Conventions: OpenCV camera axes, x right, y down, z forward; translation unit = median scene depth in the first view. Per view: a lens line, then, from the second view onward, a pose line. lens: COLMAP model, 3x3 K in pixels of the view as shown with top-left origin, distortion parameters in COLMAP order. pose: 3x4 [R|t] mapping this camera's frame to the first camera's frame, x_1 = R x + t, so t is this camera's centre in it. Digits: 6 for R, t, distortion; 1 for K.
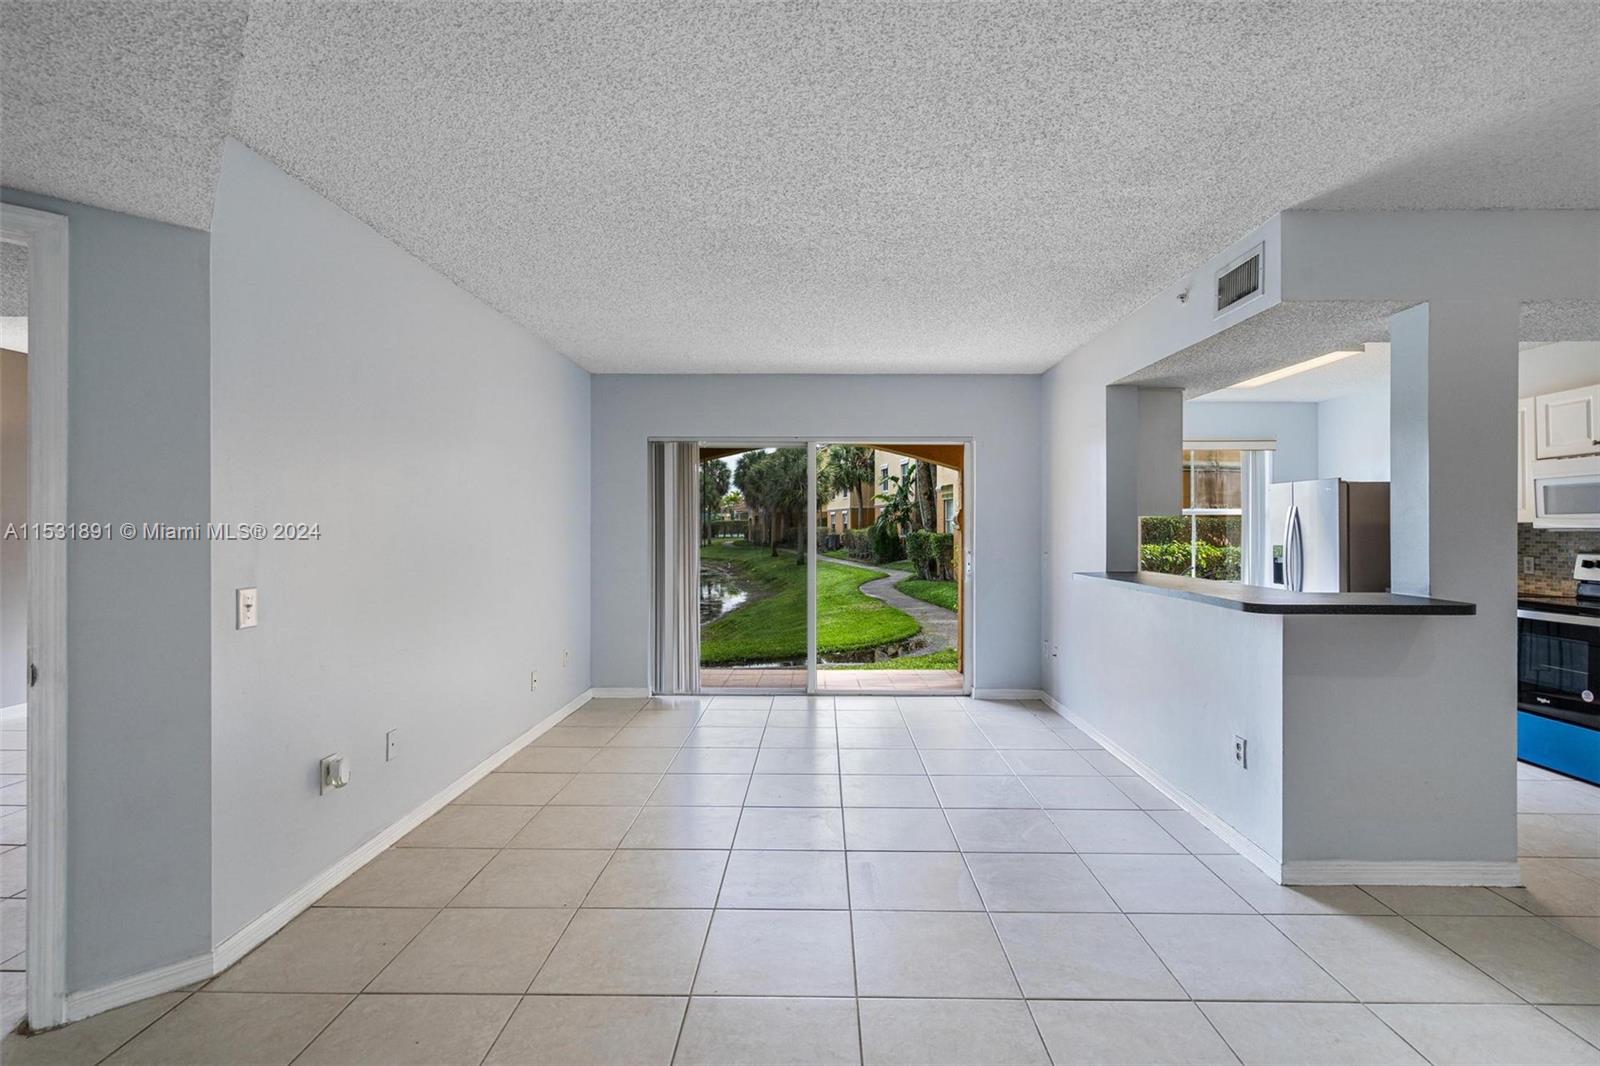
lens RADIAL K [[727.9, 0, 816.2], [0, 727.9, 526.8], [0, 0, 1]] dist [-0.006050, 0.004096]
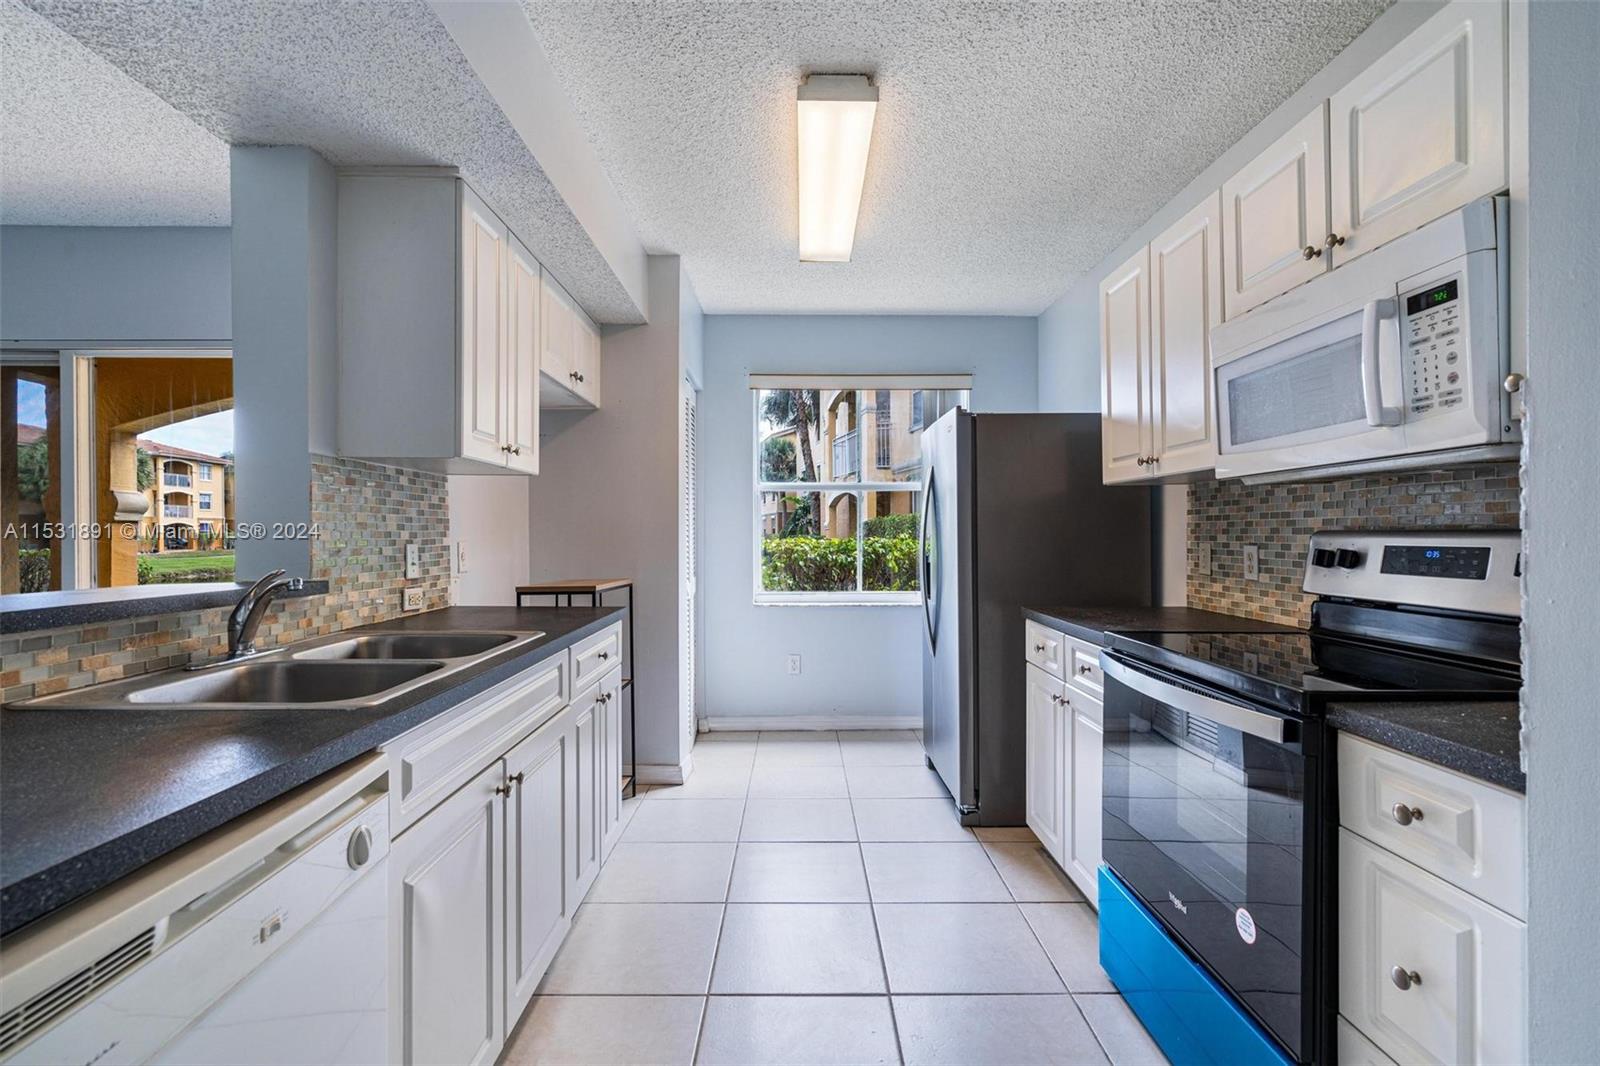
lens RADIAL K [[727.9, 0, 809.1], [0, 727.9, 534.9], [0, 0, 1]] dist [-0.006050, 0.004096]
pose [[0.999294, -0.004988, 0.037233, 0.672250], [0.004931, 0.999987, 0.001621, 0.032131], [-0.037241, -0.001436, 0.999305, 0.525090]]
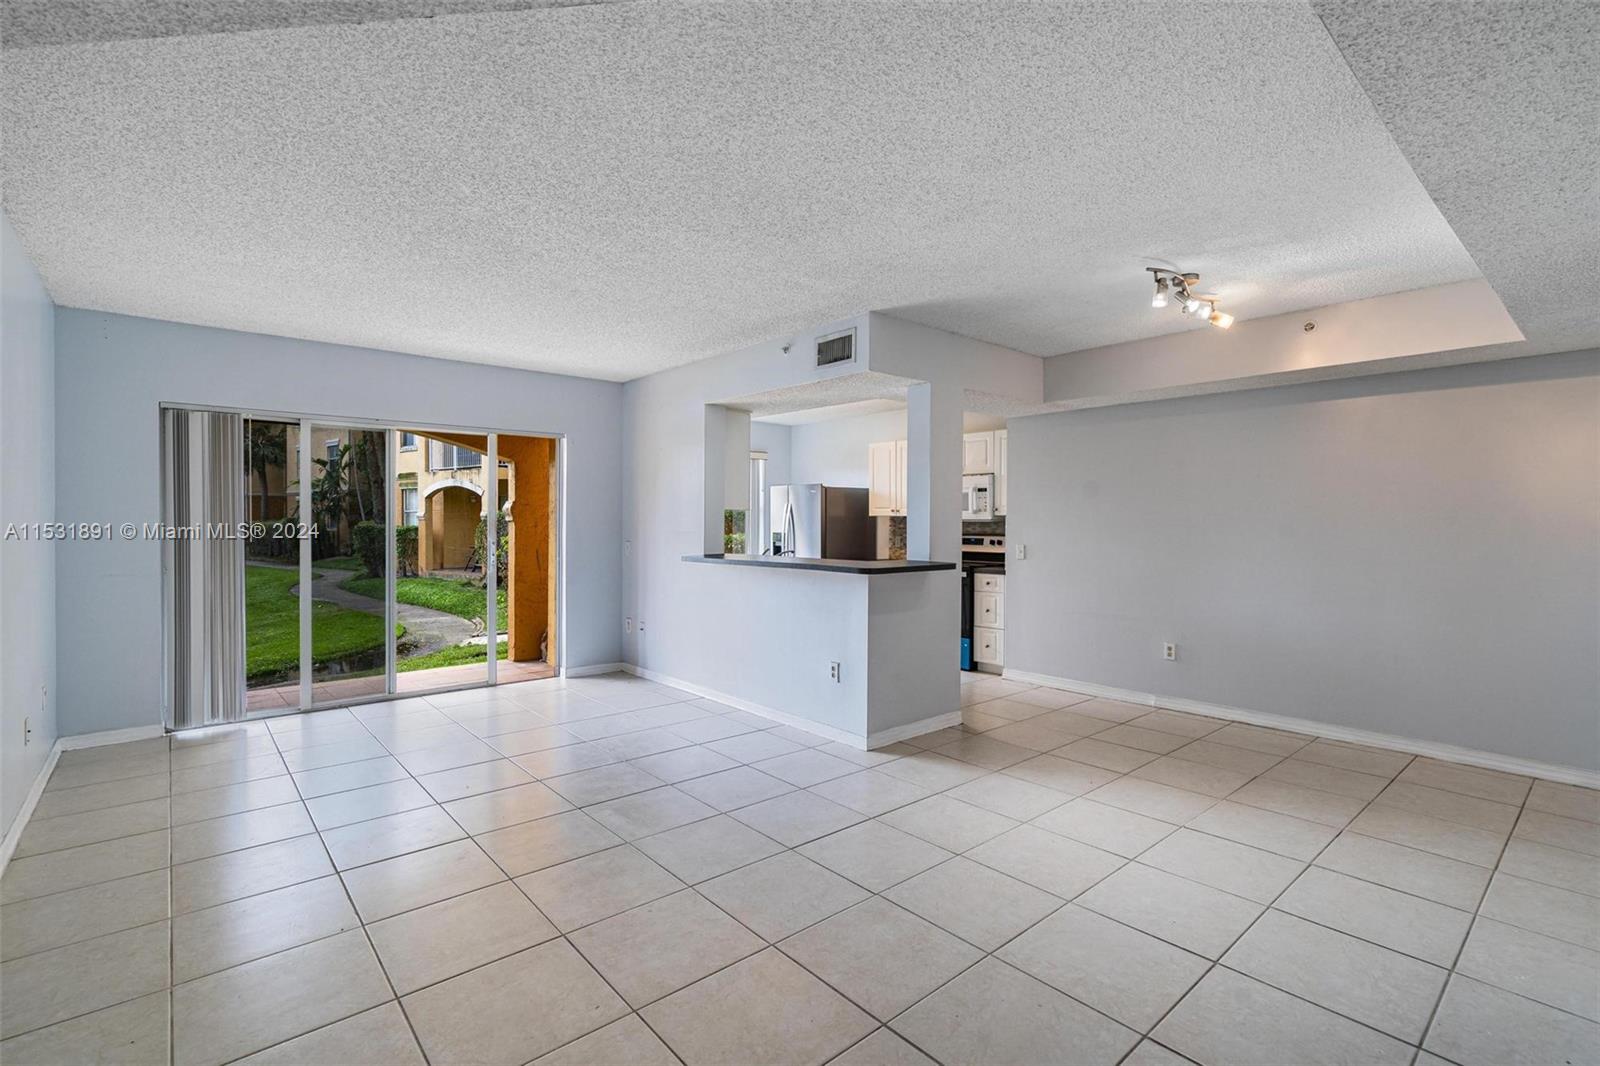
lens RADIAL K [[727.9, 0, 788.7], [0, 727.9, 535.9], [0, 0, 1]] dist [-0.006050, 0.004096]
pose [[0.758817, -0.014468, 0.651144, -0.279090], [-0.000953, 0.999727, 0.023324, 0.000677], [-0.651304, -0.018319, 0.758596, -0.030972]]
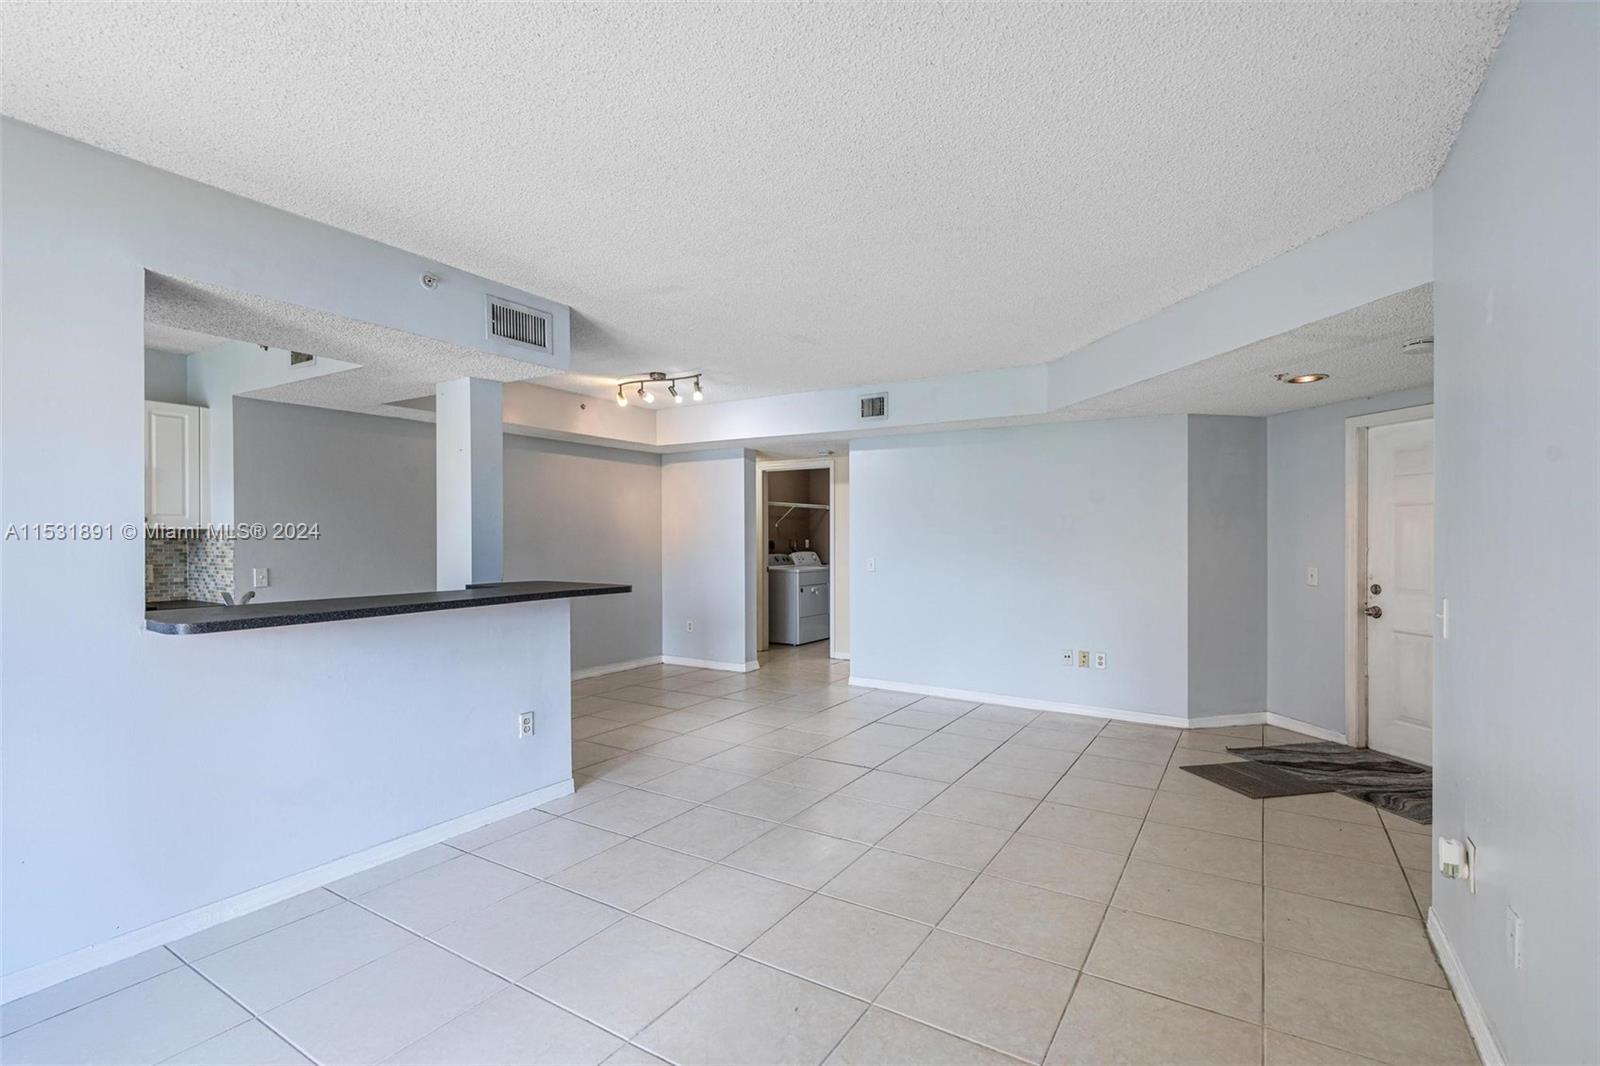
lens RADIAL K [[727.9, 0, 805.8], [0, 727.9, 538.9], [0, 0, 1]] dist [-0.006050, 0.004096]
pose [[-0.853234, -0.004295, 0.521510, -0.268198], [-0.000159, 0.999968, 0.007974, -0.001750], [-0.521528, 0.006721, -0.853208, 1.127351]]
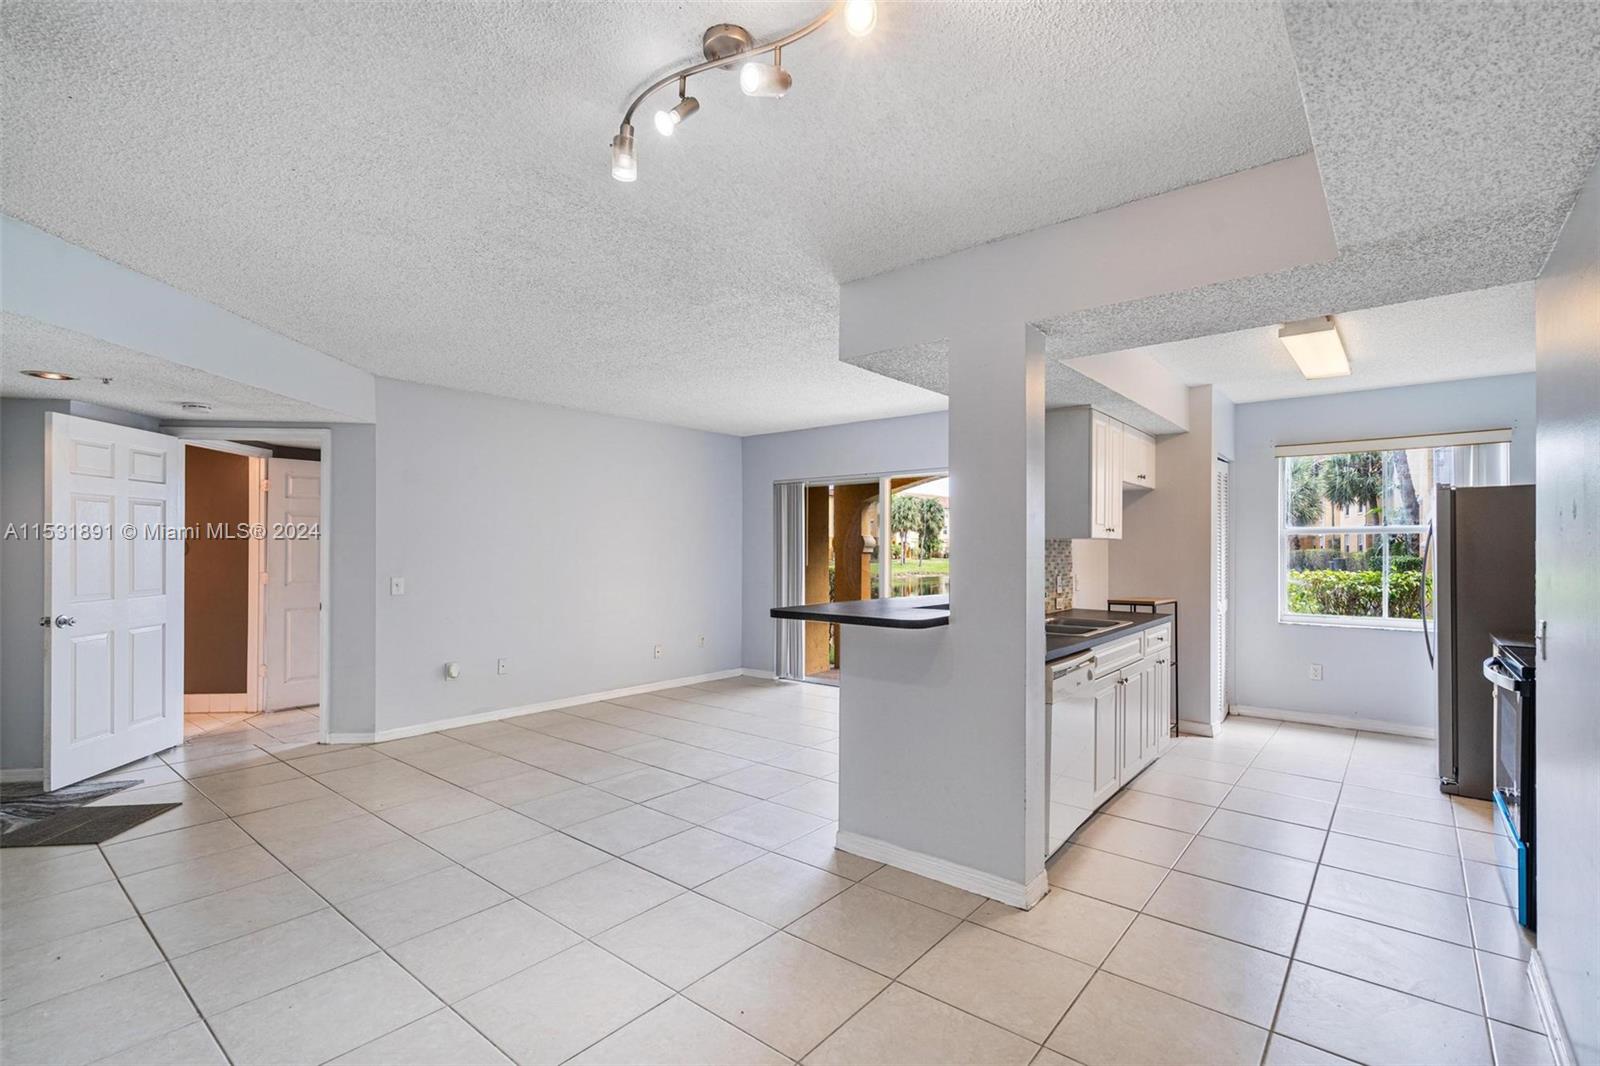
lens RADIAL K [[727.9, 0, 805.8], [0, 727.9, 549.0], [0, 0, 1]] dist [-0.006050, 0.004096]
pose [[0.784558, -0.000299, -0.620055, 0.770190], [-0.000203, 1.000000, -0.000738, 0.000729], [0.620055, 0.000705, 0.784558, 0.017555]]
